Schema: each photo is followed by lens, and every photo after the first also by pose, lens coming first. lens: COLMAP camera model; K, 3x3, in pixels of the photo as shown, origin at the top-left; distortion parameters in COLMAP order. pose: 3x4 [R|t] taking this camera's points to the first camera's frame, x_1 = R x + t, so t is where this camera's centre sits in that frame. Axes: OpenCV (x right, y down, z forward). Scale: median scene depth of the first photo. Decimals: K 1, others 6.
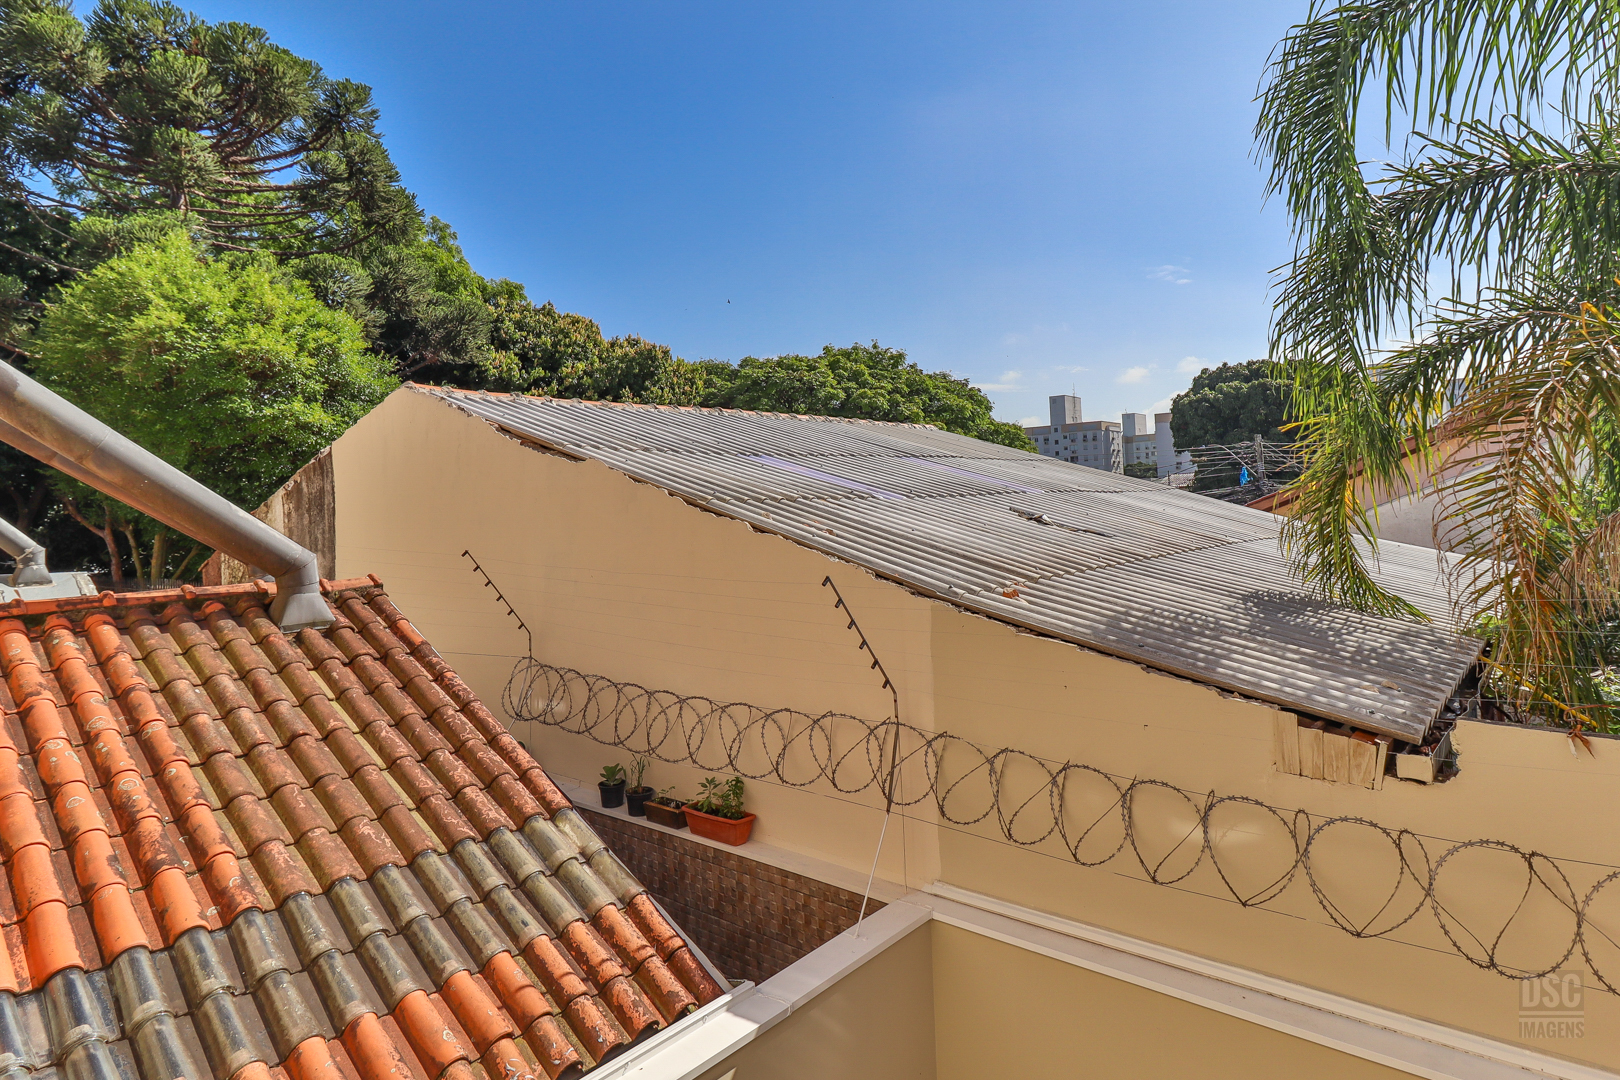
lens RADIAL K [[720.8, 0, 810.0], [0, 720.8, 531.9], [0, 0, 1]] dist [0.021533, -0.000807]
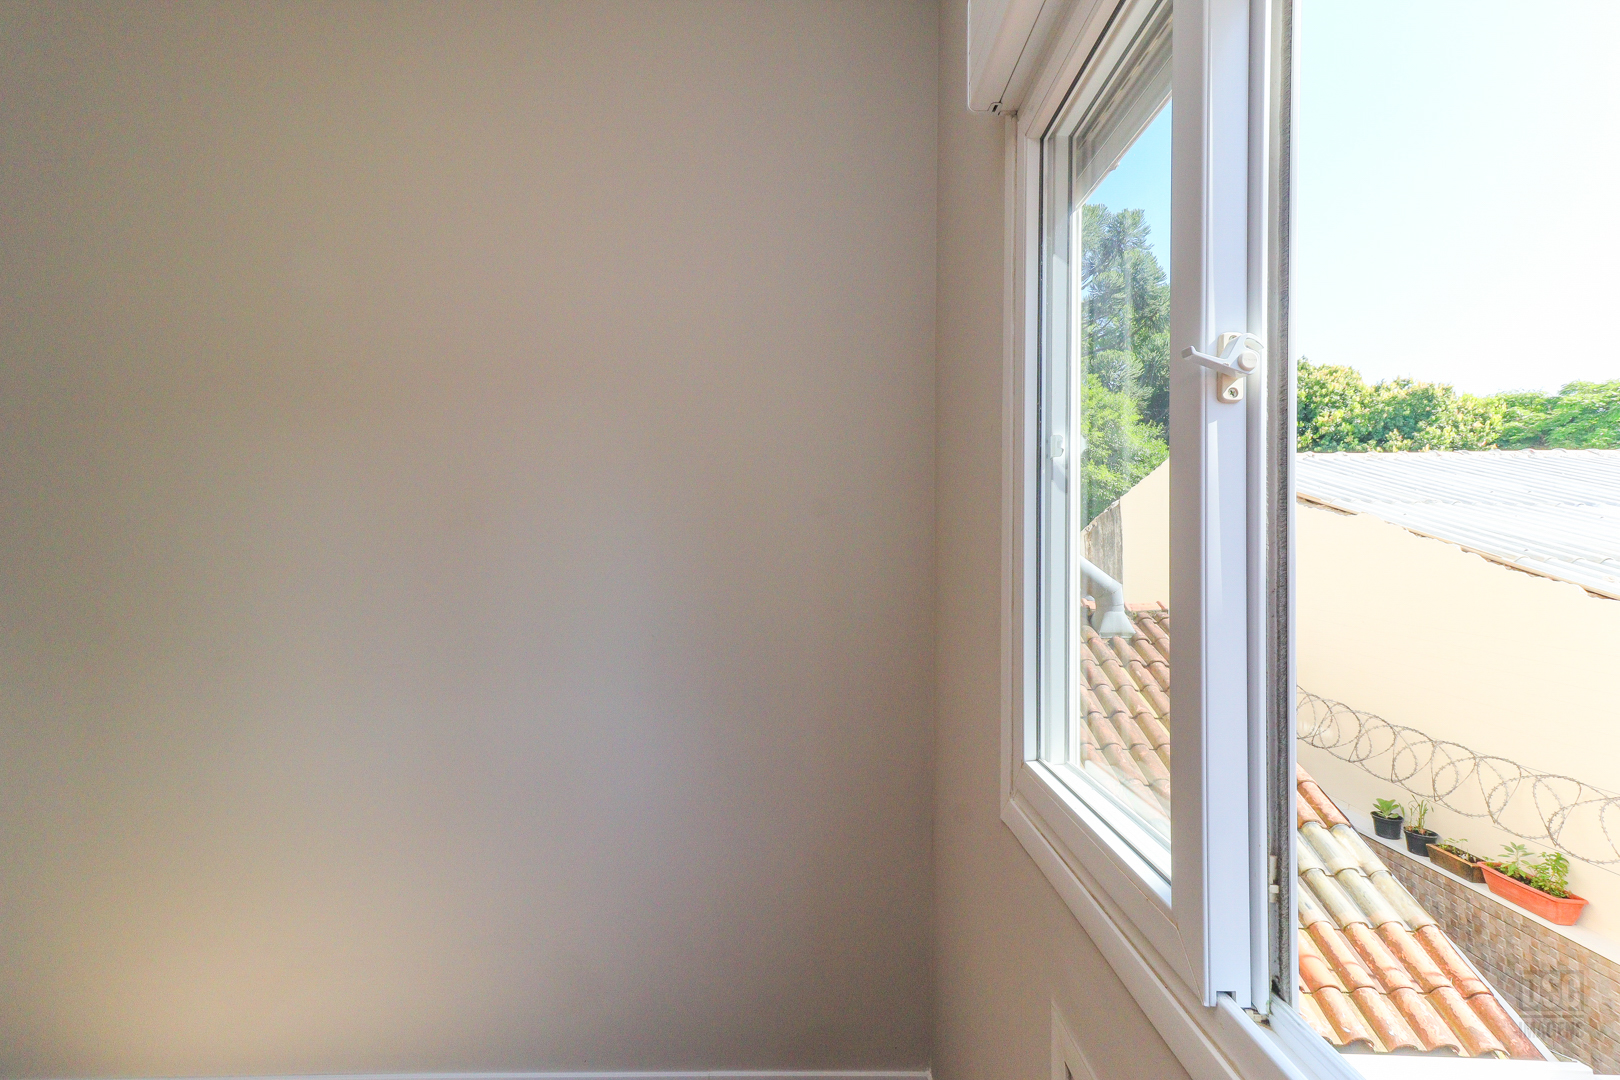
lens RADIAL K [[720.8, 0, 810.0], [0, 720.8, 531.9], [0, 0, 1]] dist [0.021533, -0.000807]
pose [[0.653419, 0.019032, -0.756757, -0.016171], [-0.008550, 0.999806, 0.017762, -0.090809], [0.756948, -0.005136, 0.653455, -0.371290]]
